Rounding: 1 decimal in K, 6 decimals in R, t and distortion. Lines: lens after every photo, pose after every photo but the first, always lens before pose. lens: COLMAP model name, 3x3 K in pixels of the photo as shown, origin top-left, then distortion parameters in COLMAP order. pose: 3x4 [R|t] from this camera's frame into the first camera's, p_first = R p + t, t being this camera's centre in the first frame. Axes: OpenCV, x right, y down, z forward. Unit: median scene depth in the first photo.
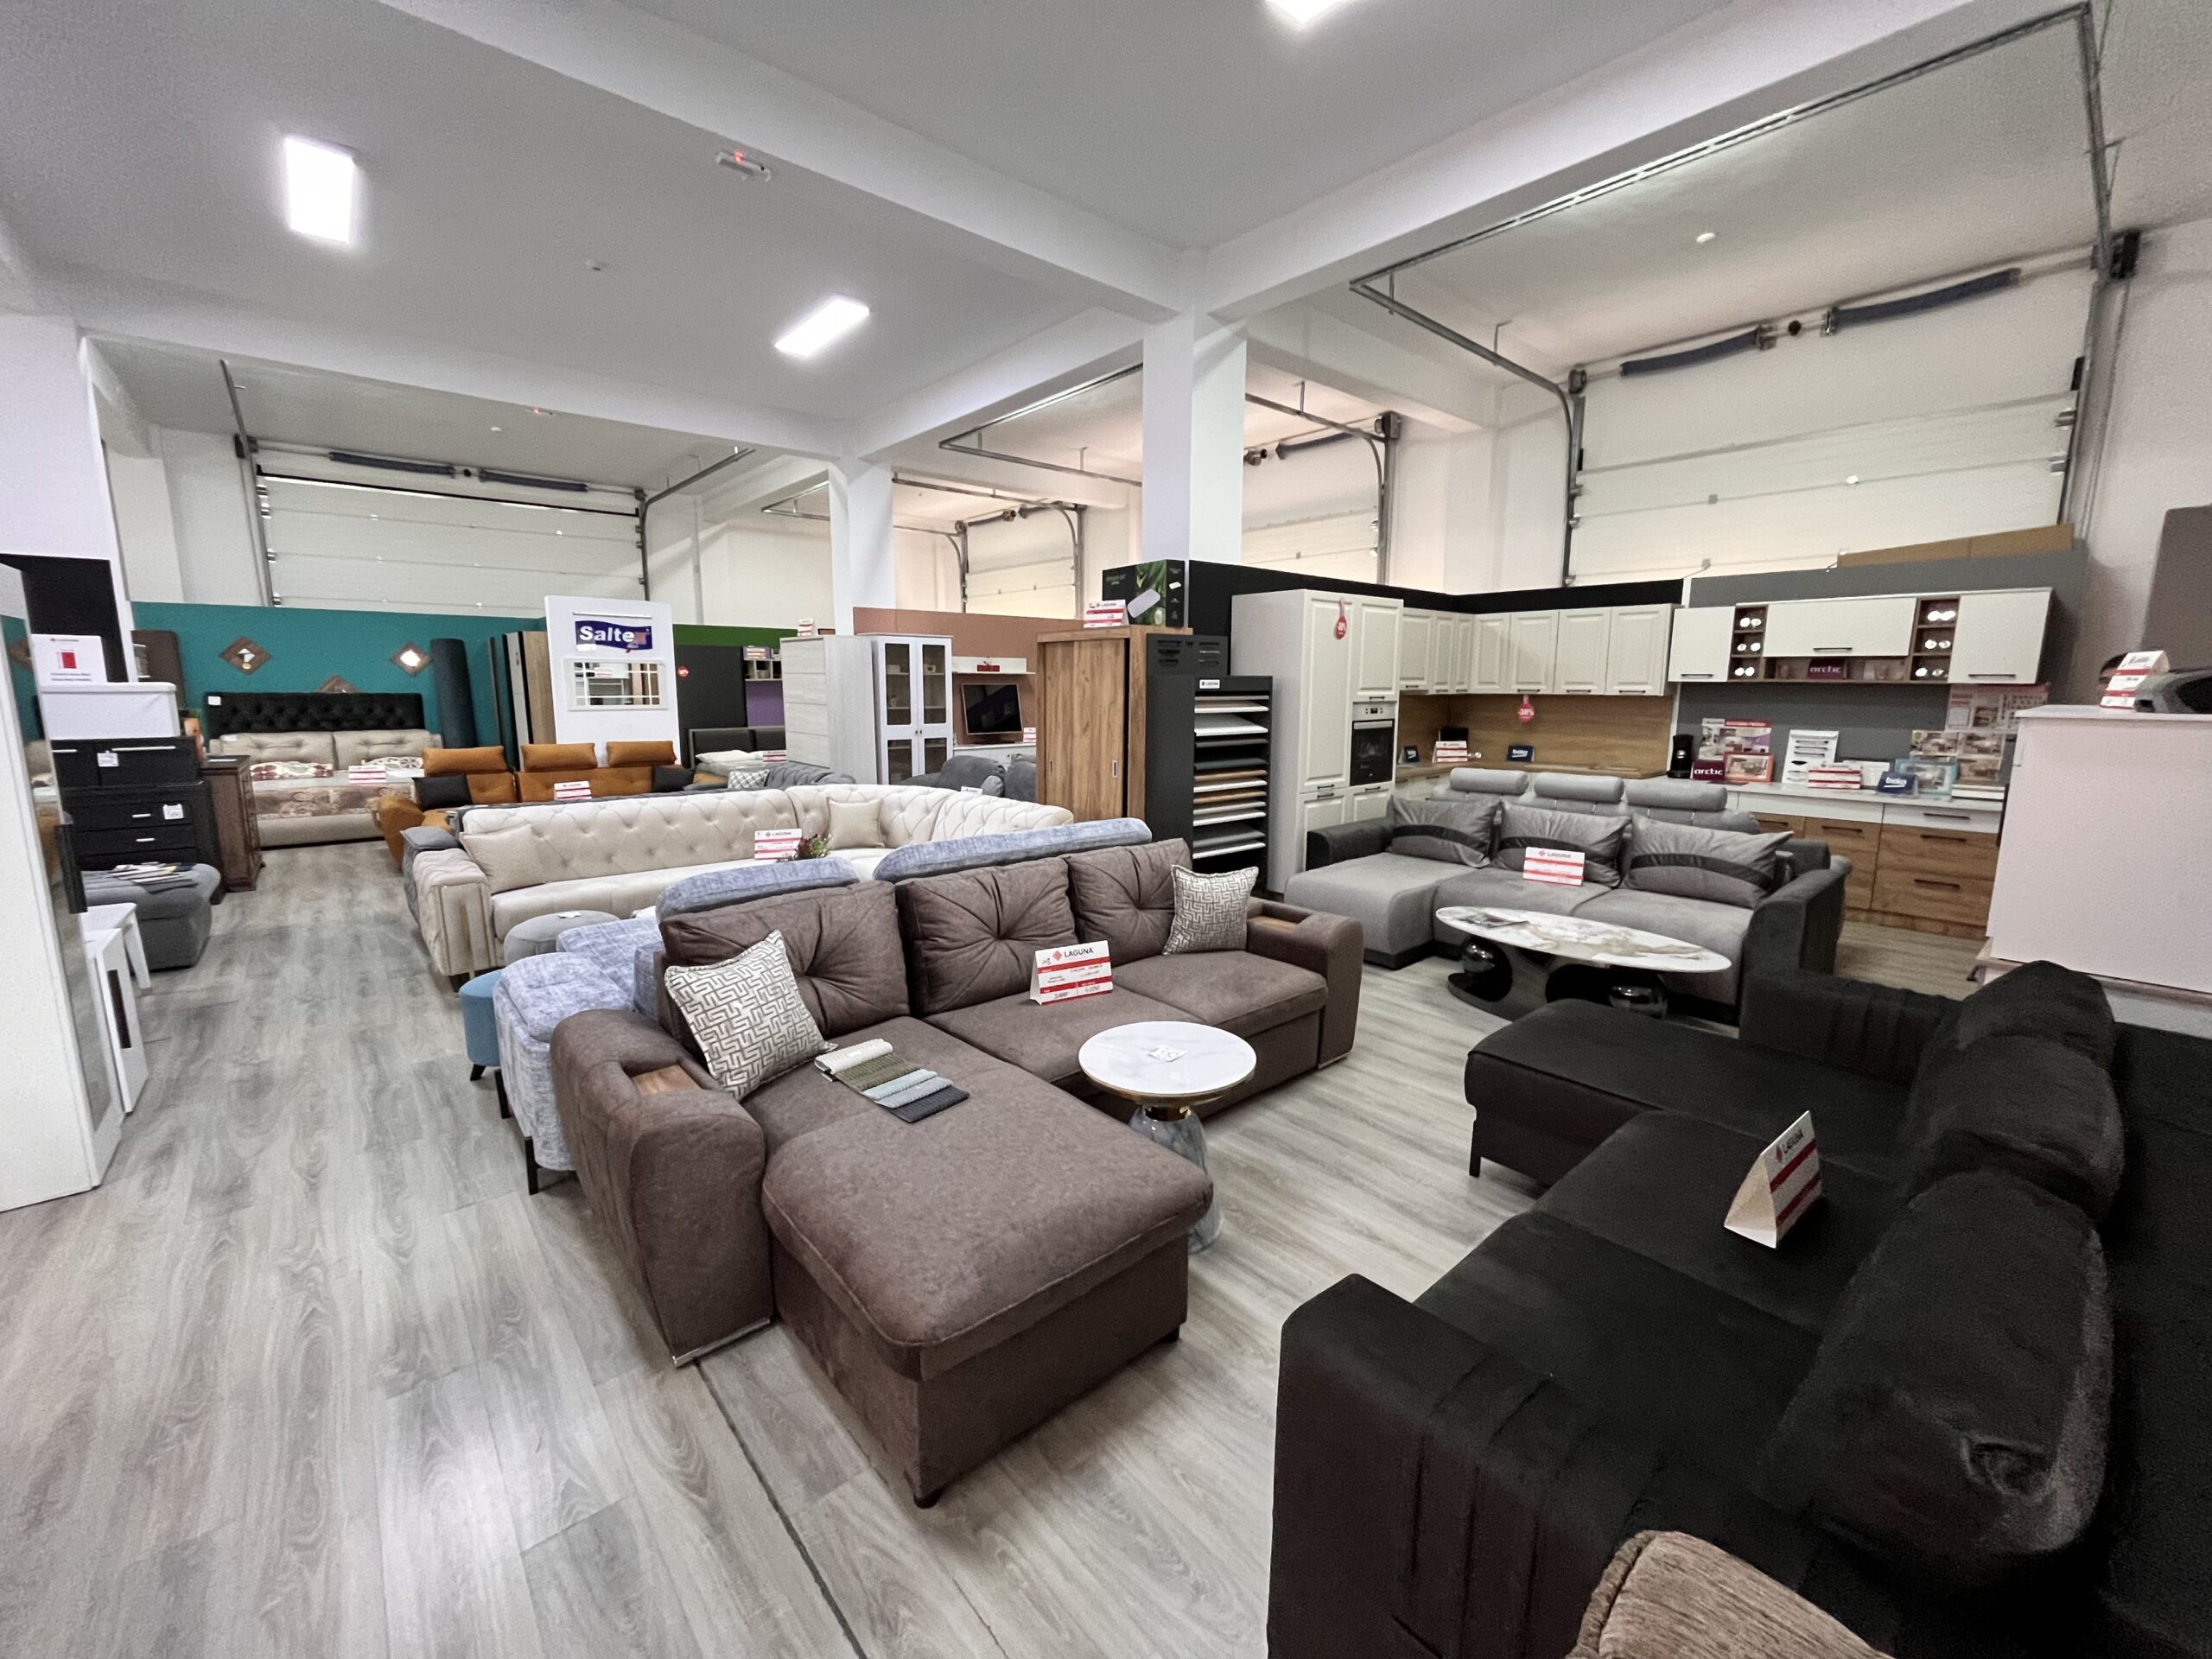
lens RADIAL K [[894.8, 0, 1100.2], [0, 894.8, 822.0], [0, 0, 1]] dist [0.004338, -0.005498]
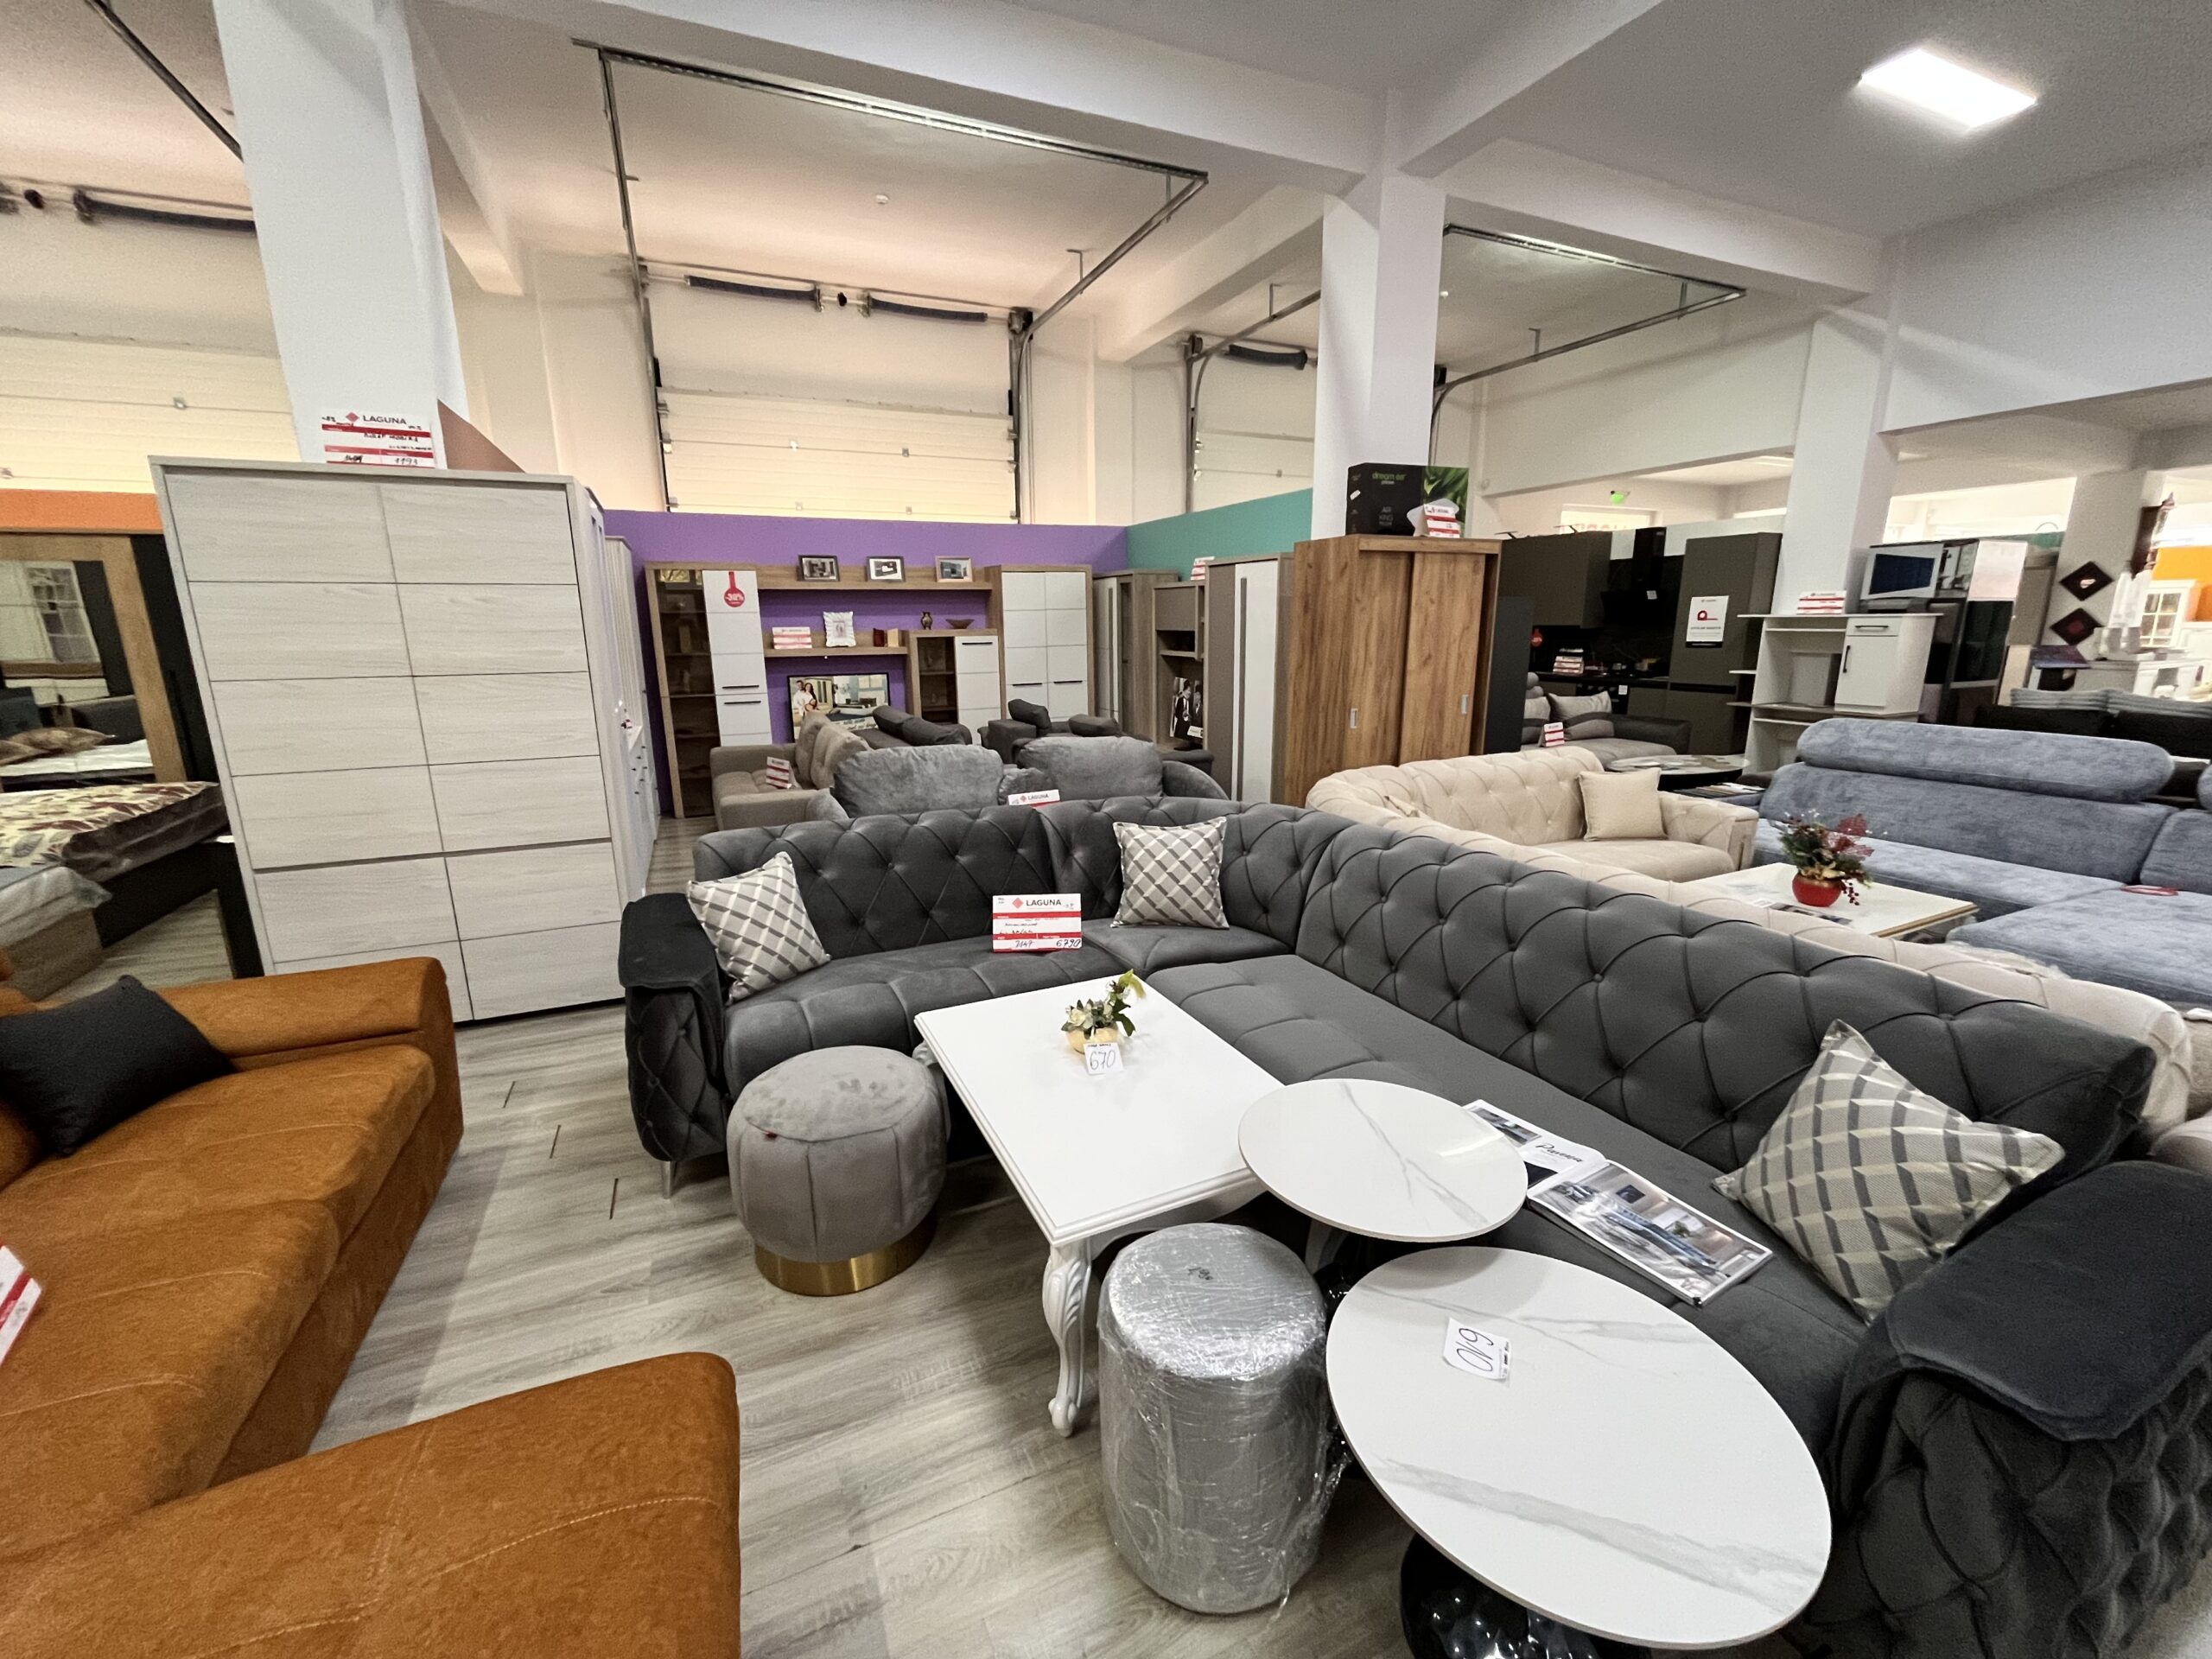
lens RADIAL K [[894.8, 0, 1100.2], [0, 894.8, 822.0], [0, 0, 1]] dist [0.004338, -0.005498]
pose [[0.289845, -0.217154, 0.932112, -0.784387], [0.153039, 0.971904, 0.178837, -0.132891], [-0.944759, 0.090814, 0.314935, 0.893853]]
